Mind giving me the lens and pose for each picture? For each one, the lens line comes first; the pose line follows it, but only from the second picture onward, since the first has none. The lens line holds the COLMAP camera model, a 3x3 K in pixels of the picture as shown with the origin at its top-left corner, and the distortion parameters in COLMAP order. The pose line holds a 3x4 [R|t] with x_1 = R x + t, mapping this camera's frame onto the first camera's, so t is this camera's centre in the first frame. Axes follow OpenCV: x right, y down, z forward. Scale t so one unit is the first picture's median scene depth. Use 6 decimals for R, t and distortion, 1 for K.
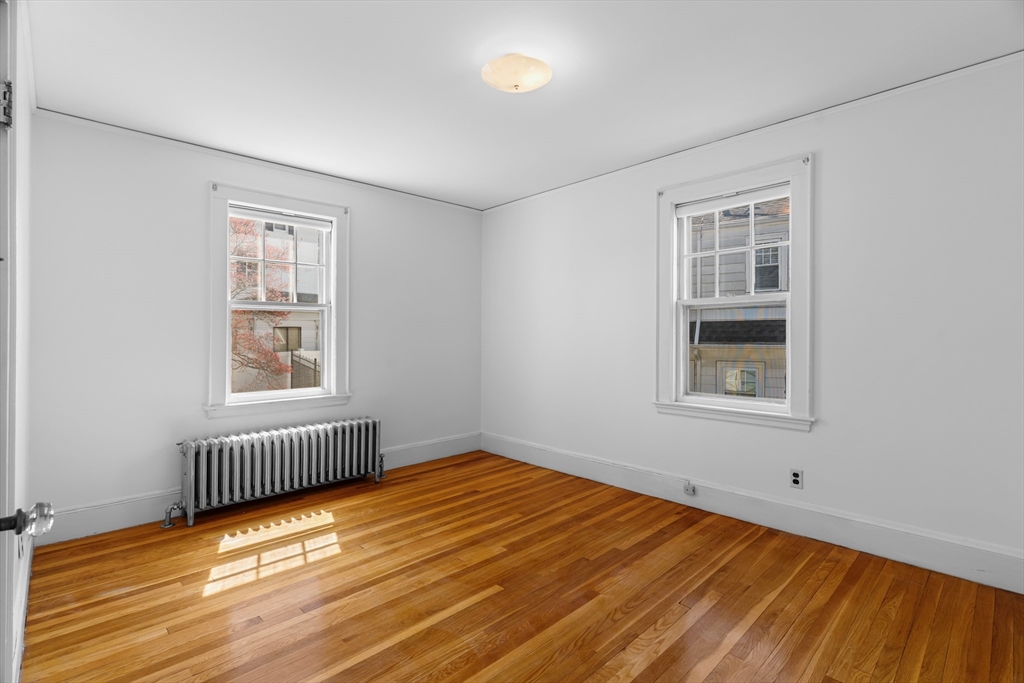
lens RADIAL K [[485.0, 0, 509.0], [0, 485.0, 338.9], [0, 0, 1]] dist [-0.001570, -0.000072]
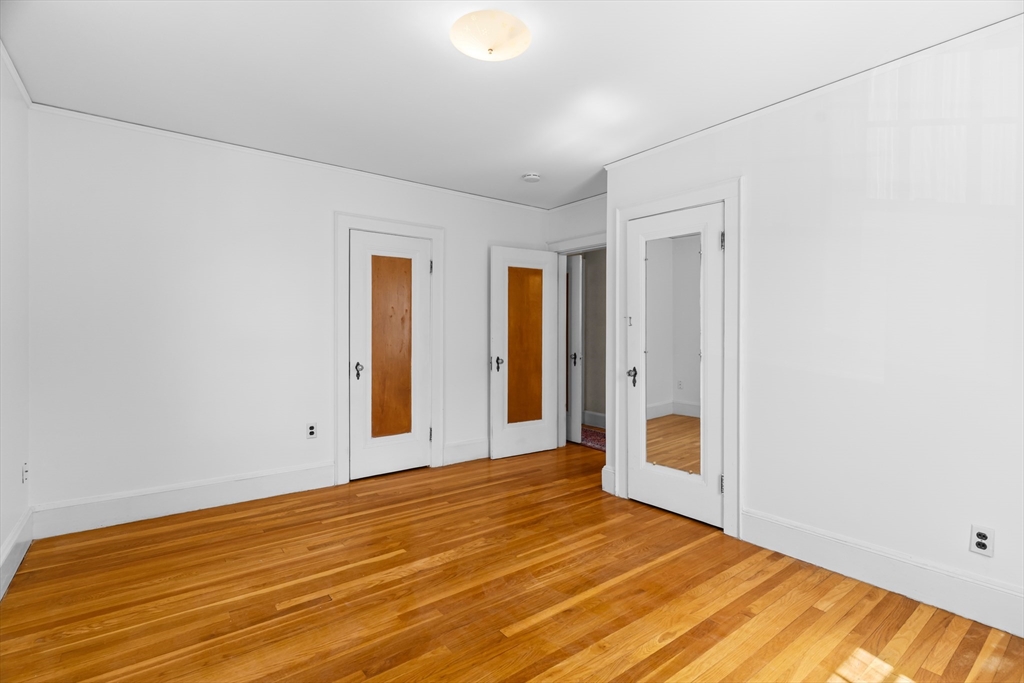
lens RADIAL K [[485.0, 0, 511.4], [0, 485.0, 337.9], [0, 0, 1]] dist [-0.001570, -0.000072]
pose [[-0.993955, -0.002705, 0.109751, -0.128204], [-0.000943, 0.999870, 0.016103, -0.016272], [-0.109780, 0.015902, -0.993829, 1.925684]]
